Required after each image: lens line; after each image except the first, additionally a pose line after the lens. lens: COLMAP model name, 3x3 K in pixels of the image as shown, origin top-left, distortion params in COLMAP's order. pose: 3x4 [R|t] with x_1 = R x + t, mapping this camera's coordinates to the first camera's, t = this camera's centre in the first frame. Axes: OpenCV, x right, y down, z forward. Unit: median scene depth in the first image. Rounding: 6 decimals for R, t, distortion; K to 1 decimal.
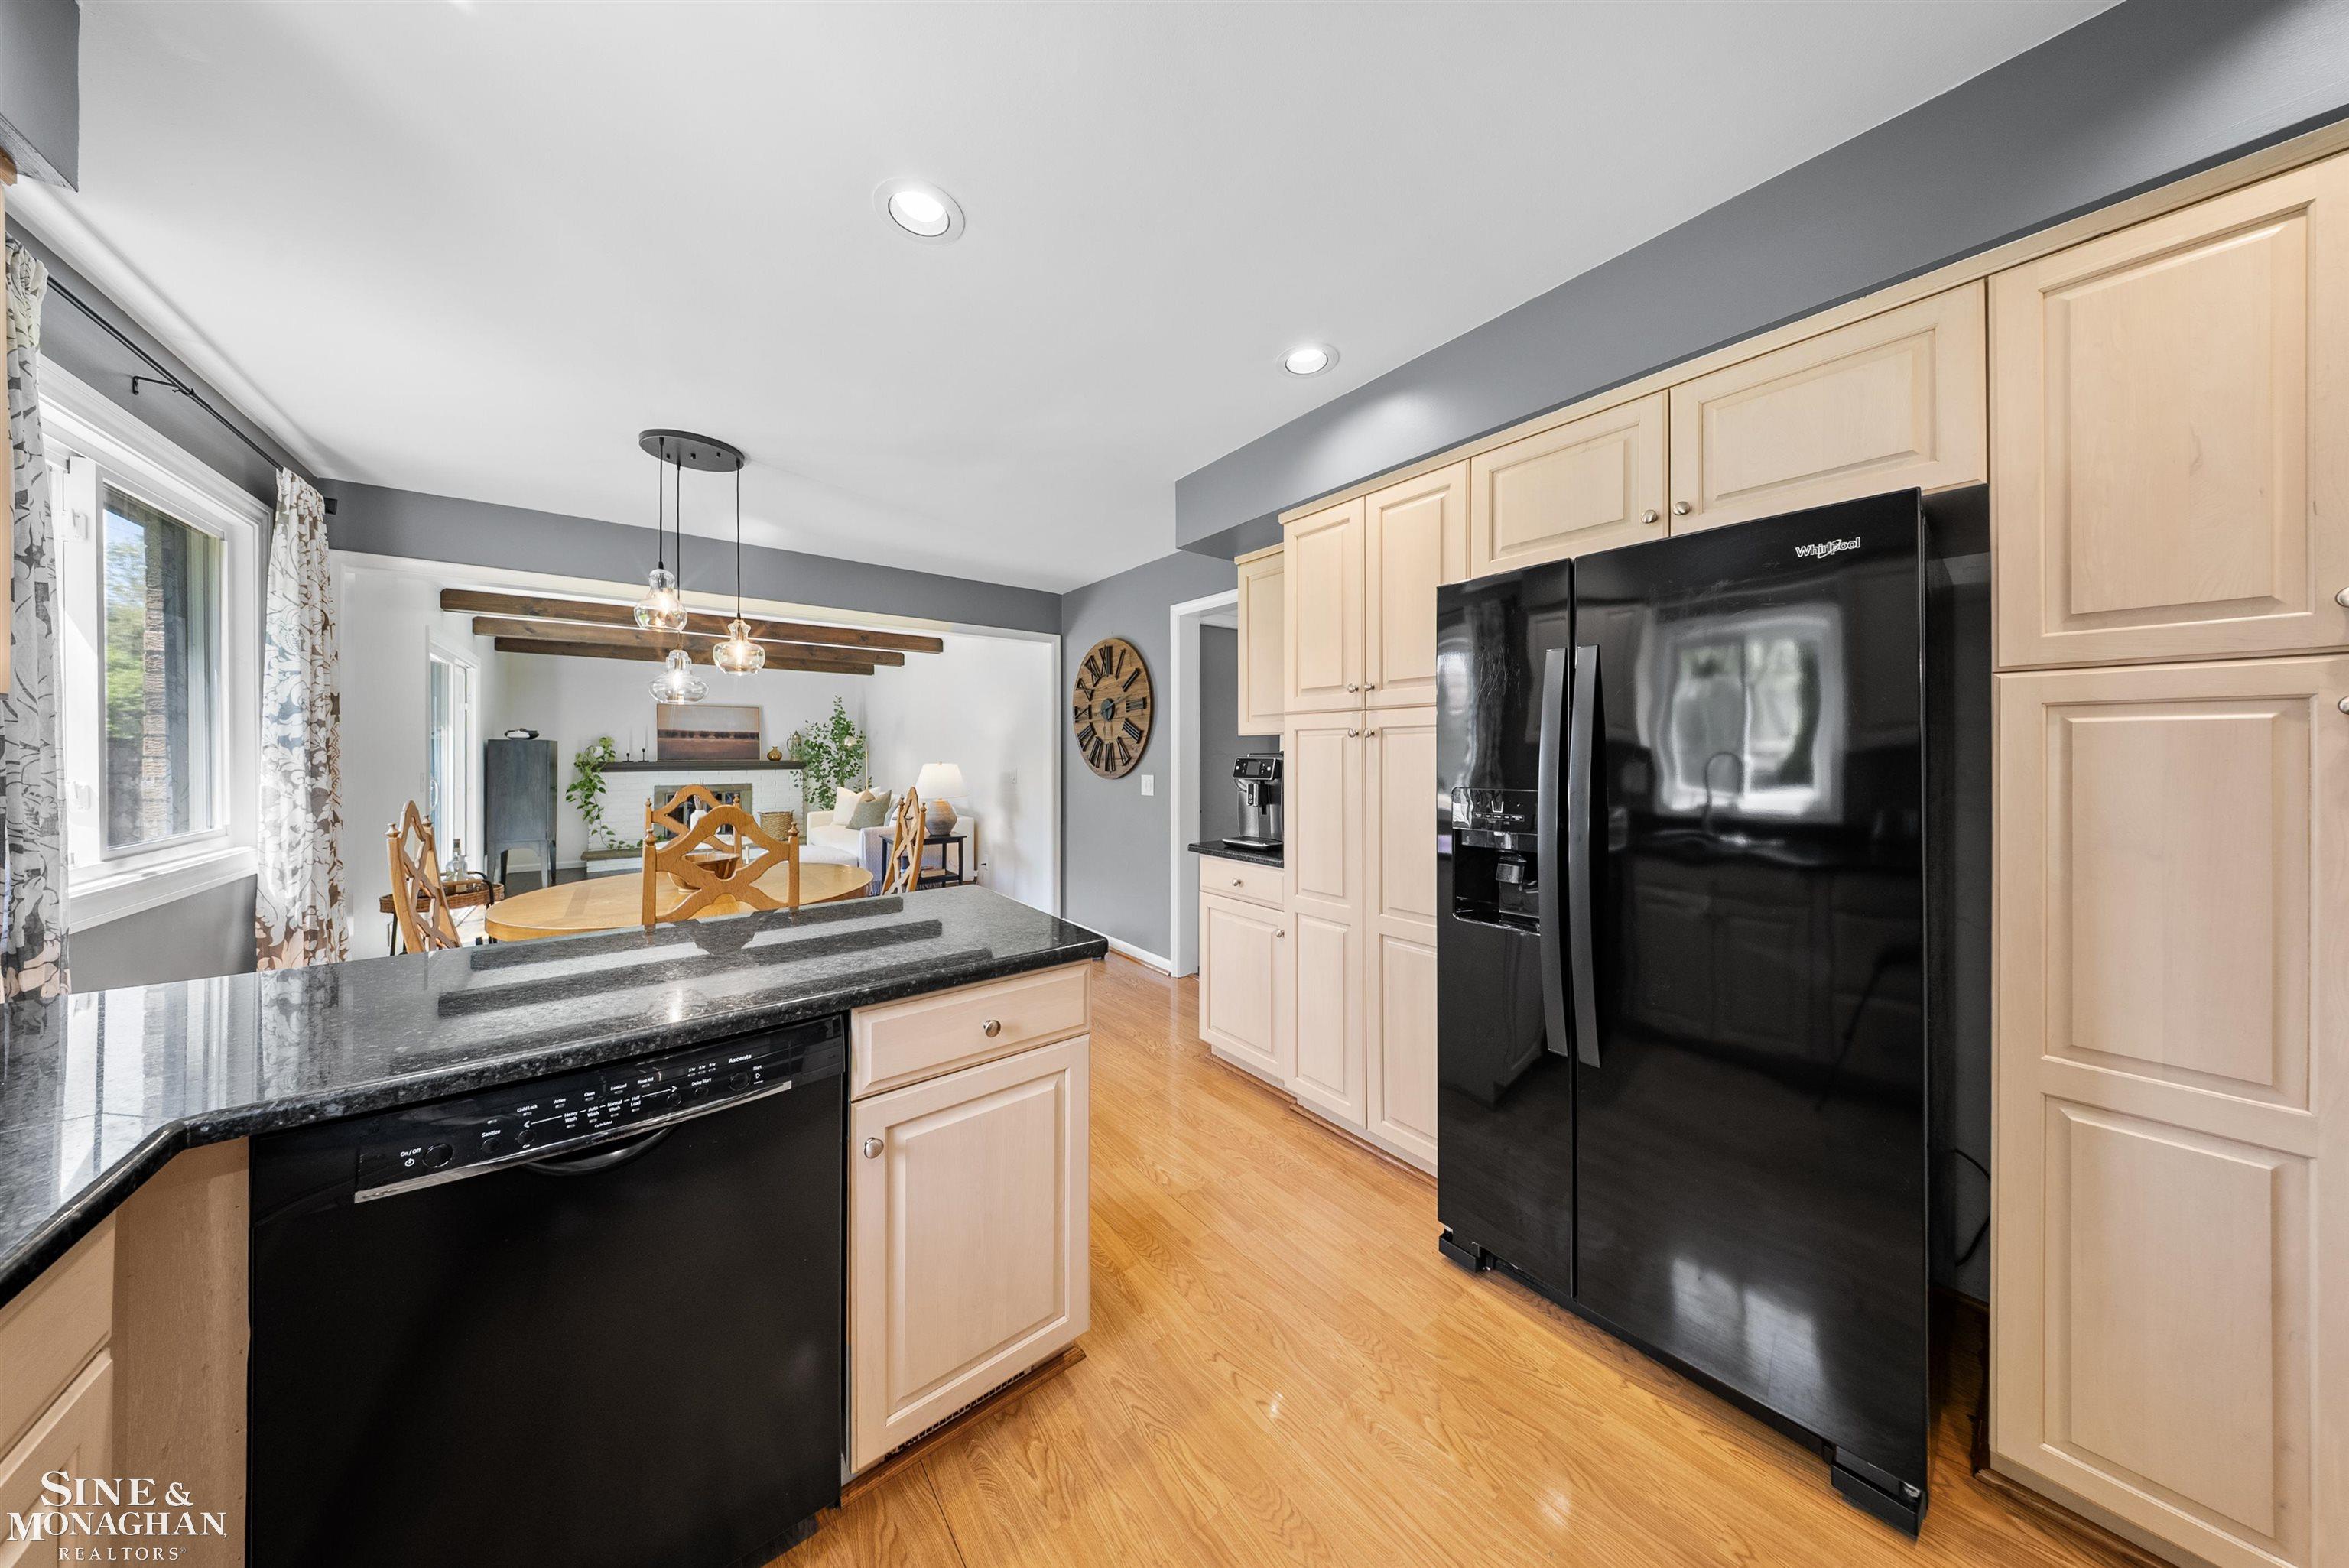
lens RADIAL K [[687.0, 0, 1180.8], [0, 687.0, 746.7], [0, 0, 1]] dist [0.000482, -0.000012]
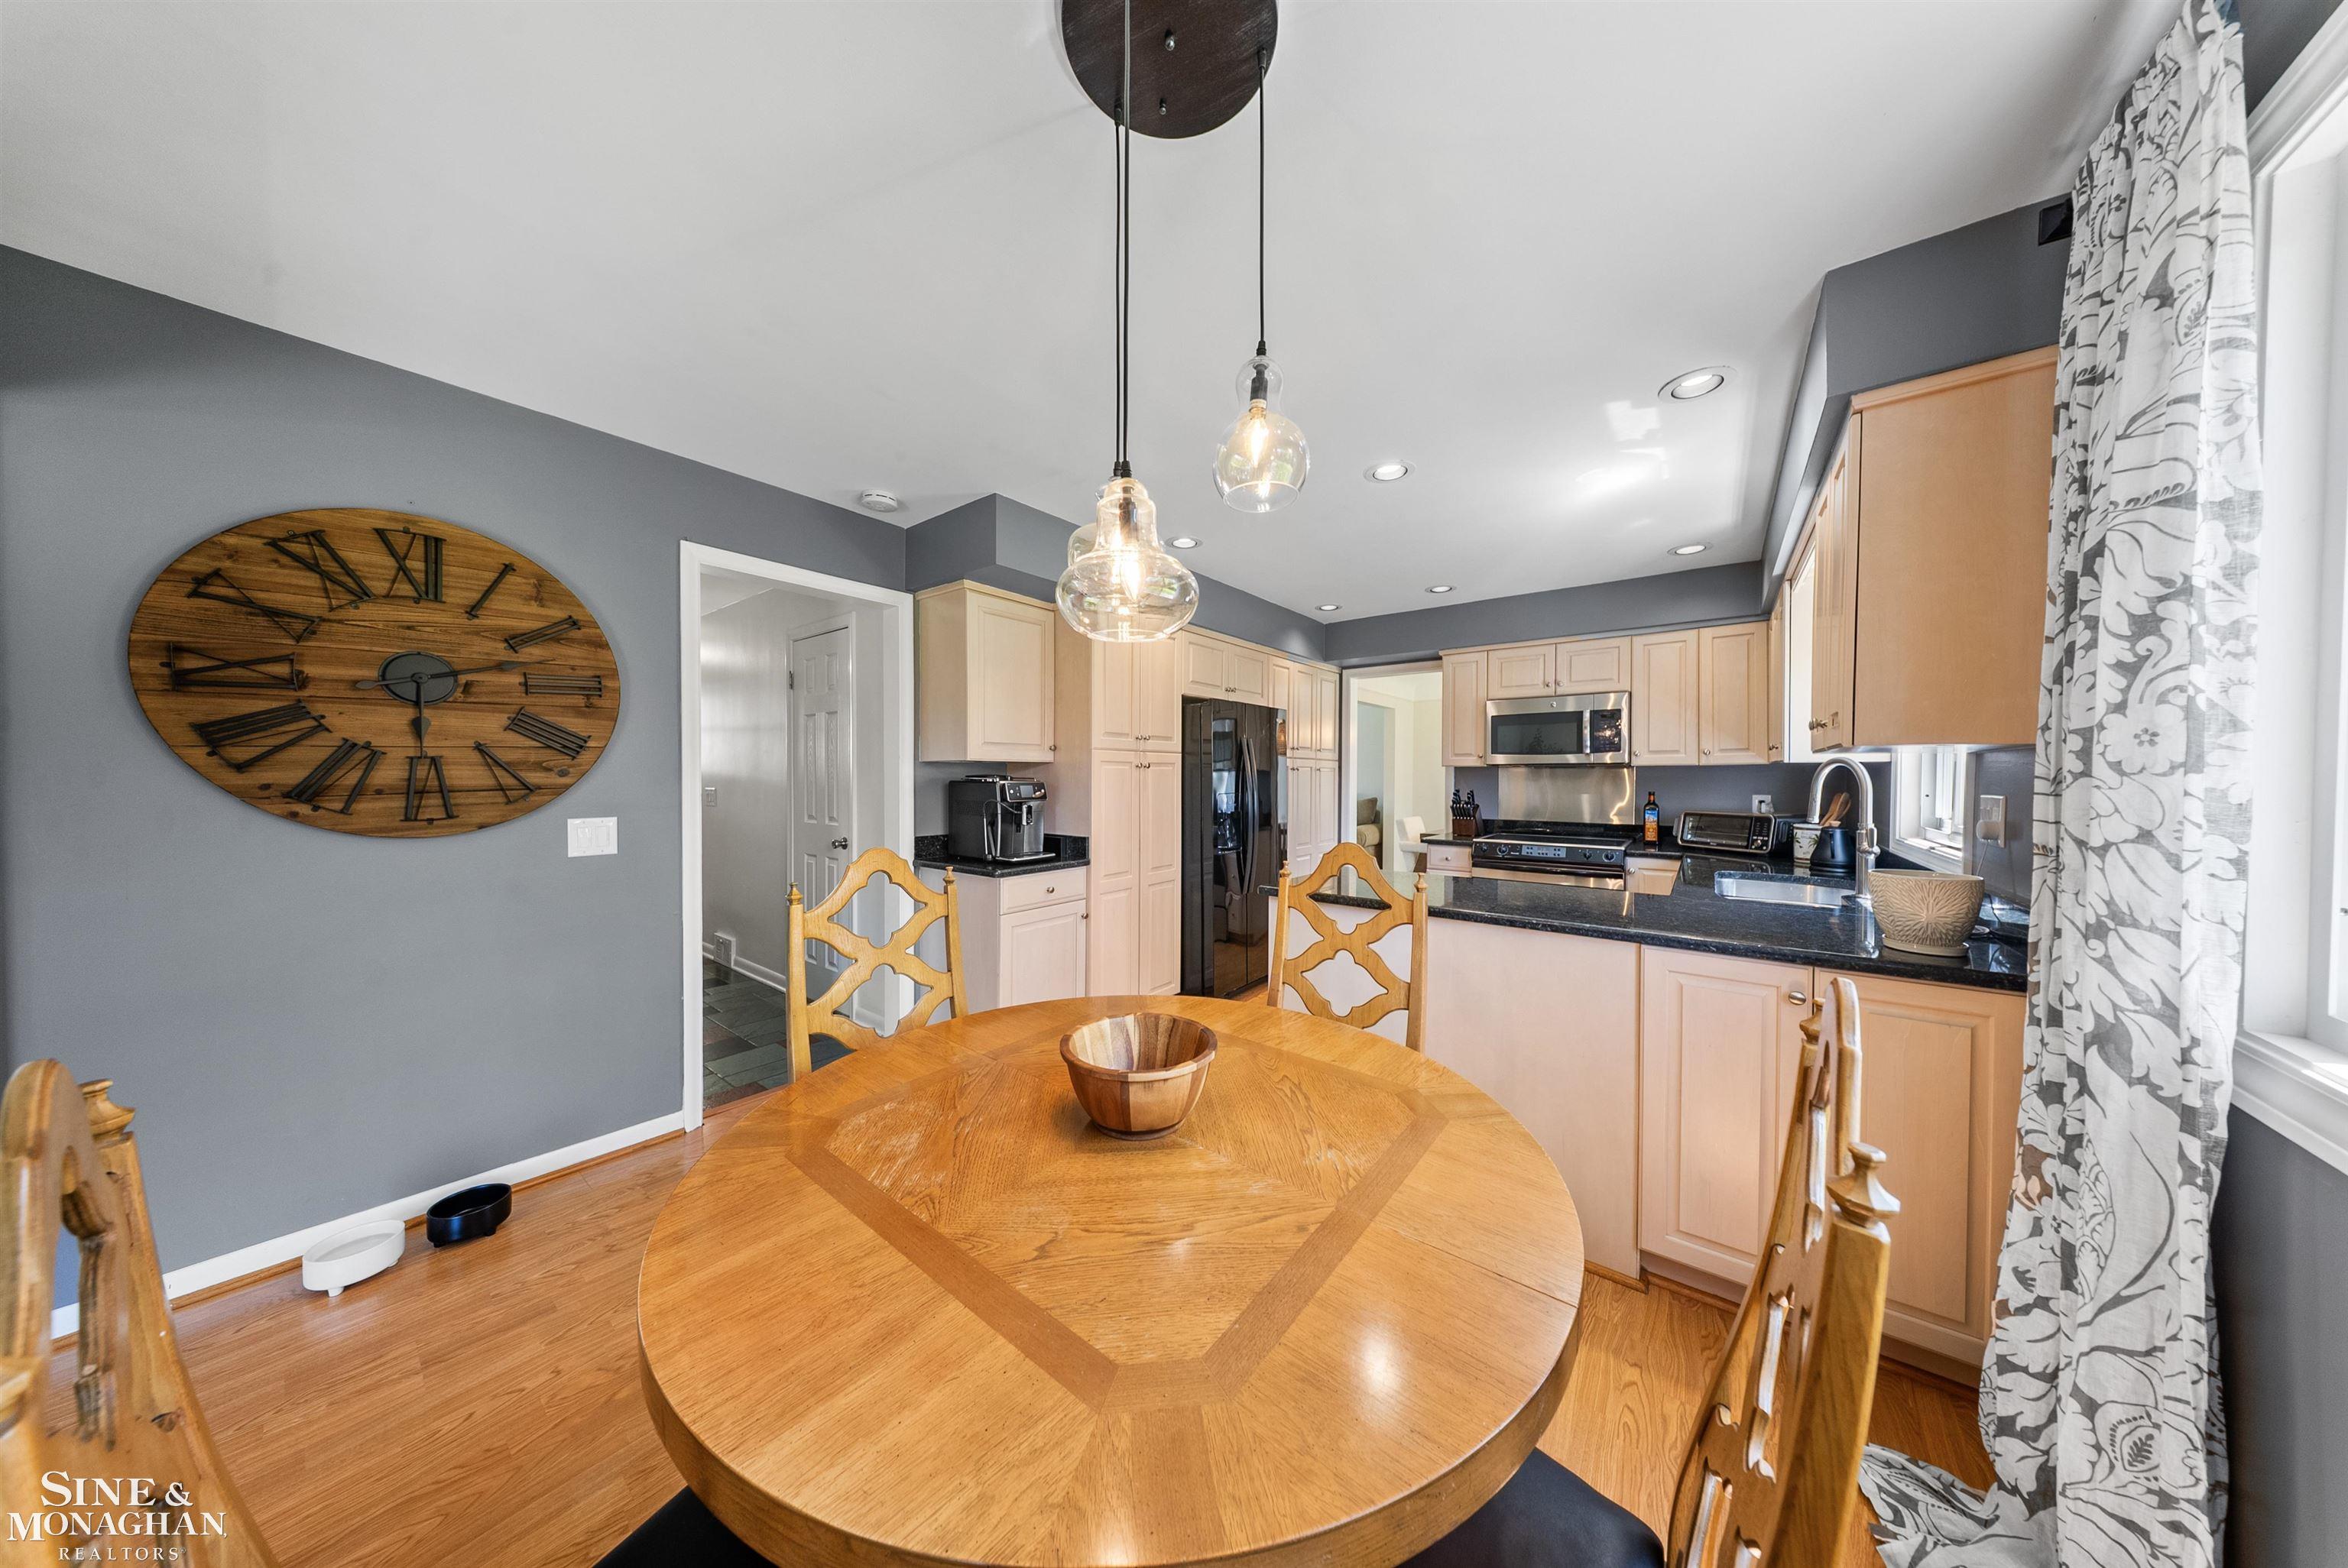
lens RADIAL K [[682.4, 0, 1180.3], [0, 682.4, 775.0], [0, 0, 1]] dist [0.000835, -0.000032]
pose [[-0.241442, 0.004124, 0.970407, -0.362814], [-0.007330, 0.999955, -0.006073, 0.003193], [-0.970388, -0.008579, -0.241400, 0.357254]]
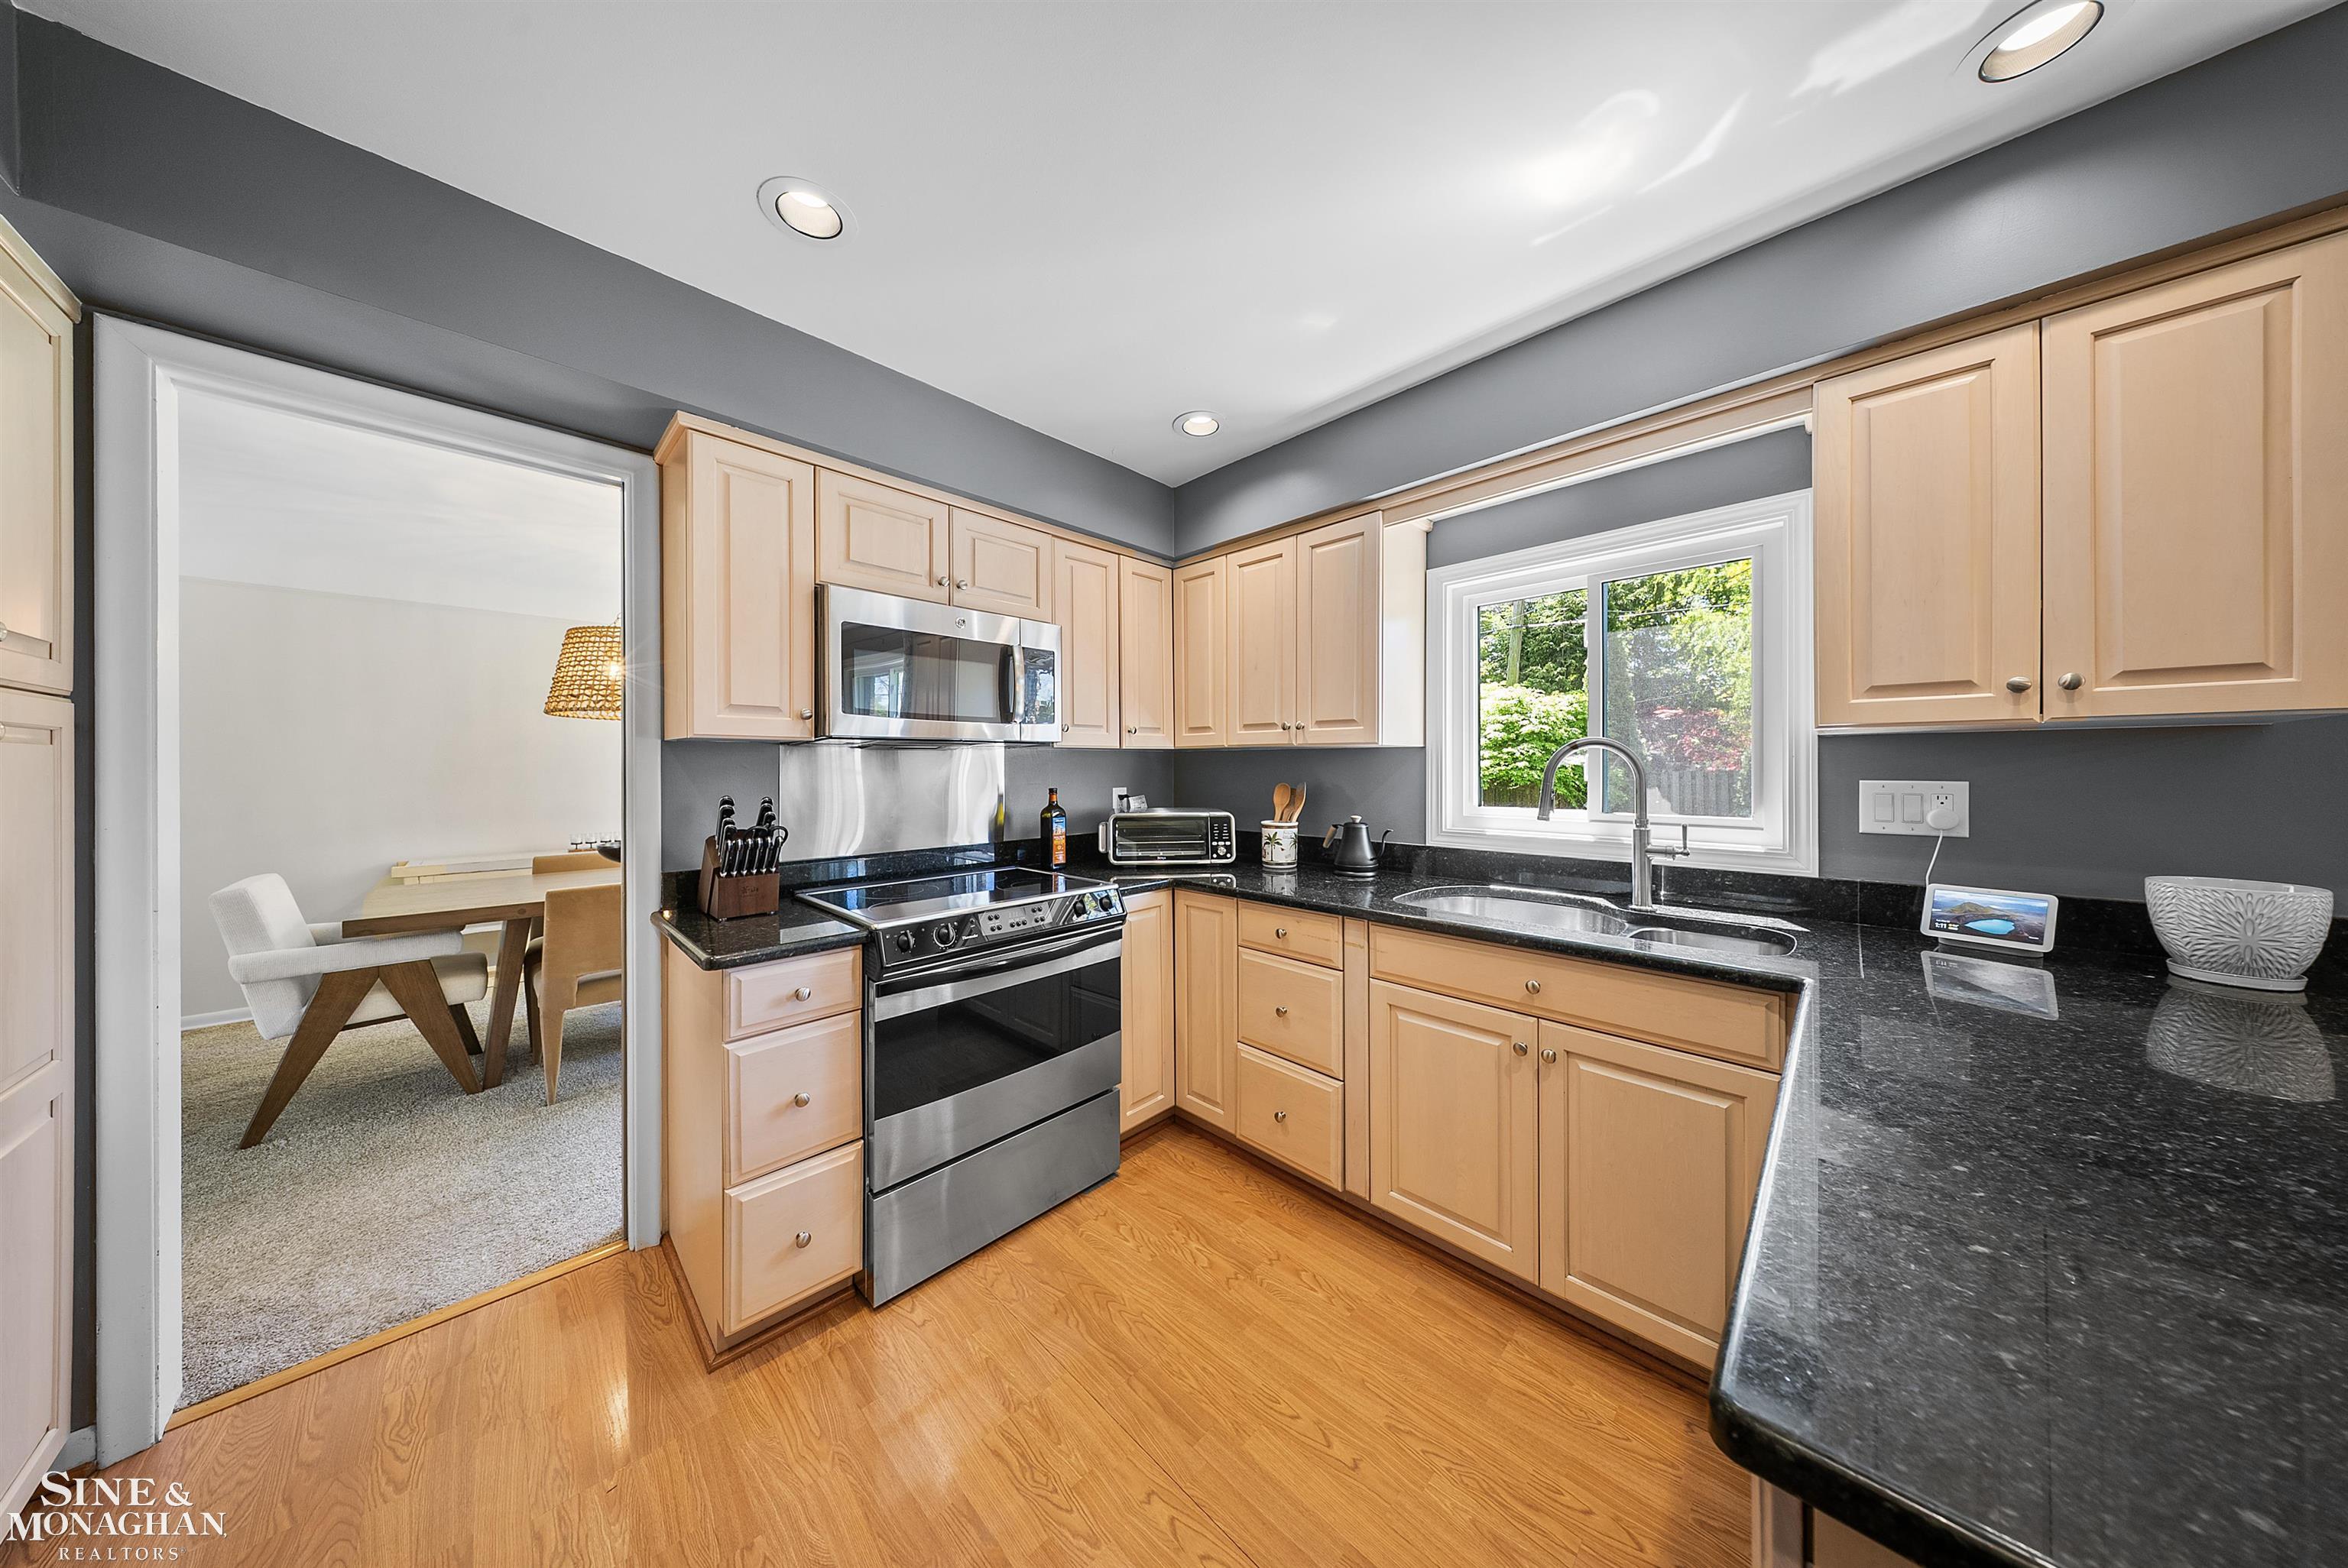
lens RADIAL K [[663.4, 0, 1177.6], [0, 663.4, 775.3], [0, 0, 1]] dist [-0.000327, -0.000052]
pose [[-0.991086, 0.005551, -0.133110, 0.028078], [0.004672, 0.999965, 0.006920, 0.001902], [0.133143, 0.006236, -0.991077, 0.220352]]
